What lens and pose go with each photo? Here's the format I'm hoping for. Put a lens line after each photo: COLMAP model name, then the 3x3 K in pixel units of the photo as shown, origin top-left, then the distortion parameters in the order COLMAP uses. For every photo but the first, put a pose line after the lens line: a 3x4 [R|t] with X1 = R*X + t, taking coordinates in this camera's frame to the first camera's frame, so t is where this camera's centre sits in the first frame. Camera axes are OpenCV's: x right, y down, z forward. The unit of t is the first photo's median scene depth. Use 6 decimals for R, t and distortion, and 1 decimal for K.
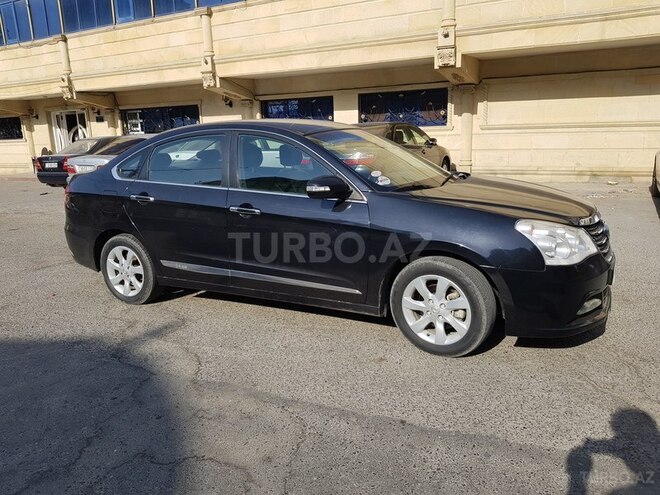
lens RADIAL K [[523.5, 0, 328.3], [0, 523.5, 246.9], [0, 0, 1]] dist [0.005291, -0.023639]
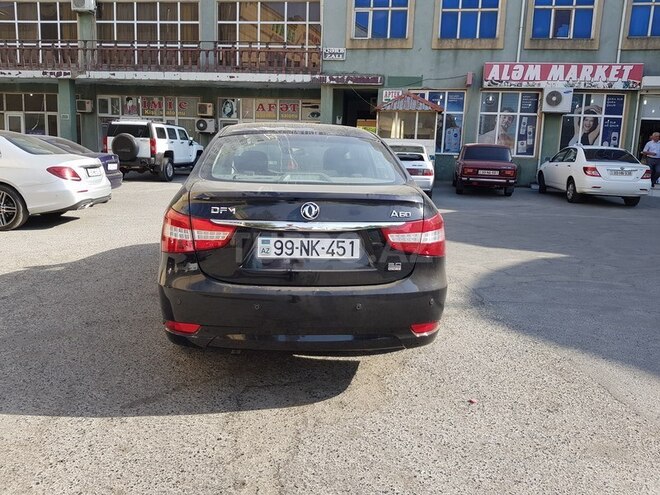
lens RADIAL K [[523.5, 0, 319.9], [0, 523.5, 245.0], [0, 0, 1]] dist [0.005291, -0.023639]
pose [[-0.553658, -0.127207, 0.822971, -0.482114], [0.179325, 0.946865, 0.266999, -0.139564], [-0.813207, 0.295405, -0.501428, 0.750625]]
